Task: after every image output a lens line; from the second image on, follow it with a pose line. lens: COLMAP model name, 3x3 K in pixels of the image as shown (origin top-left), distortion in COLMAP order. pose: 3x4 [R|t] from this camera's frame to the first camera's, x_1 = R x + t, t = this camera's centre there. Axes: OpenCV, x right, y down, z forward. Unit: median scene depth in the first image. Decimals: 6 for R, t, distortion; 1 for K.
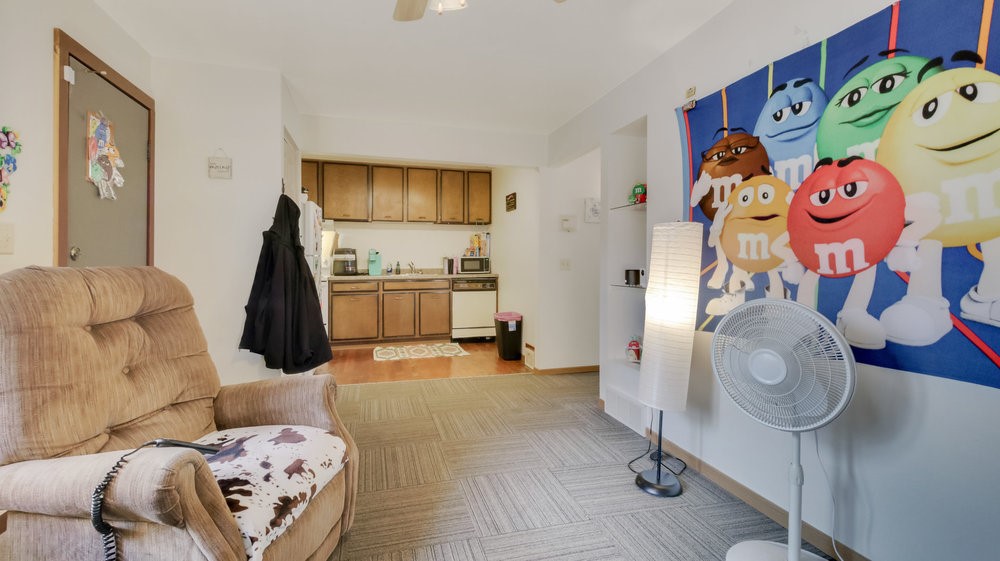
lens RADIAL K [[461.5, 0, 495.7], [0, 461.5, 276.6], [0, 0, 1]] dist [-0.000406, -0.016987]
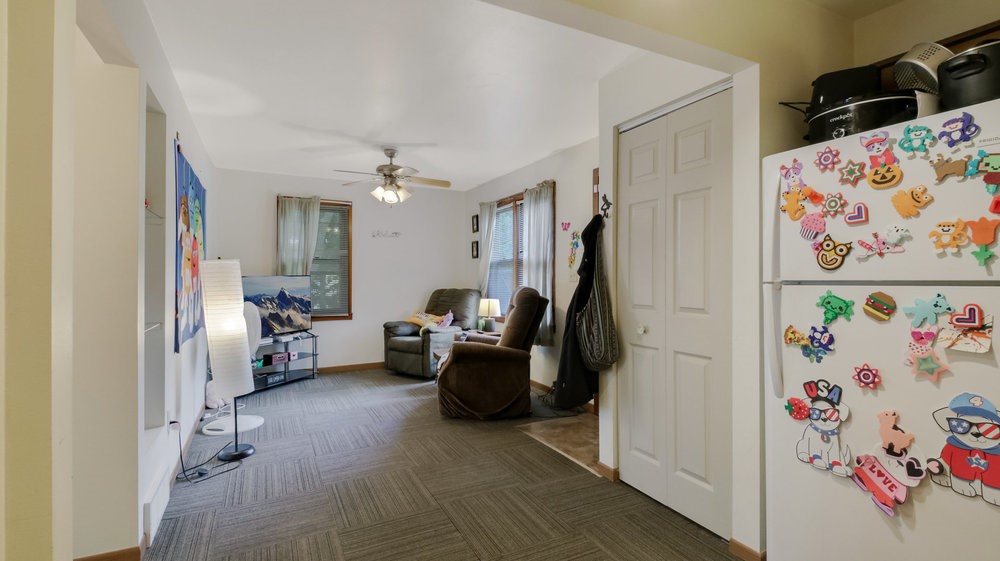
lens RADIAL K [[461.5, 0, 495.7], [0, 461.5, 276.6], [0, 0, 1]] dist [-0.000406, -0.016987]
pose [[-0.980497, -0.002659, -0.196518, -0.043953], [-0.008776, 0.999503, 0.030264, -0.040010], [0.196340, 0.031398, -0.980033, 0.888717]]
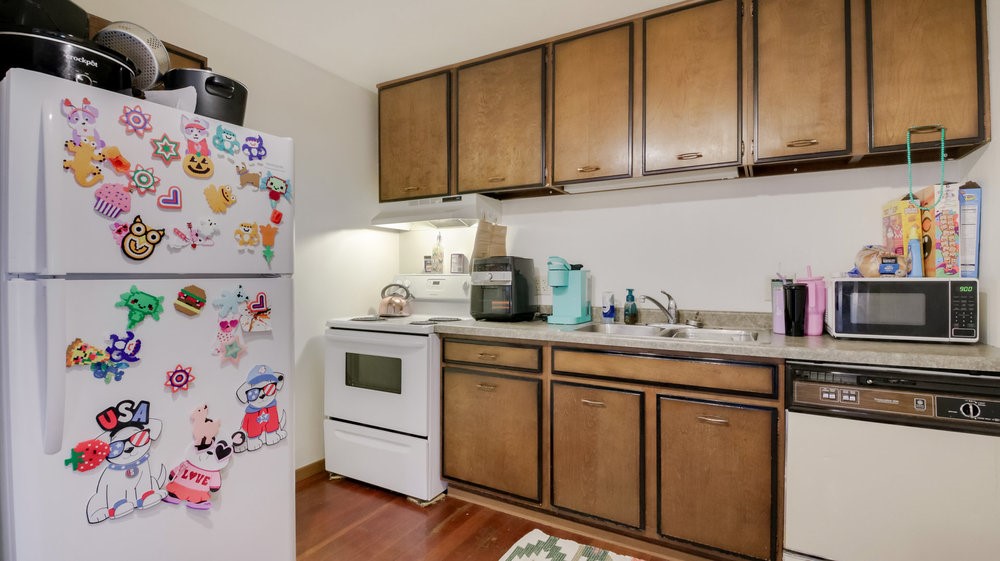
lens RADIAL K [[461.5, 0, 495.7], [0, 461.5, 276.6], [0, 0, 1]] dist [-0.000406, -0.016987]
pose [[0.697637, 0.003962, -0.716441, -0.021128], [-0.029328, 0.999304, -0.023032, -0.031161], [0.715851, 0.037080, 0.697268, 0.670931]]
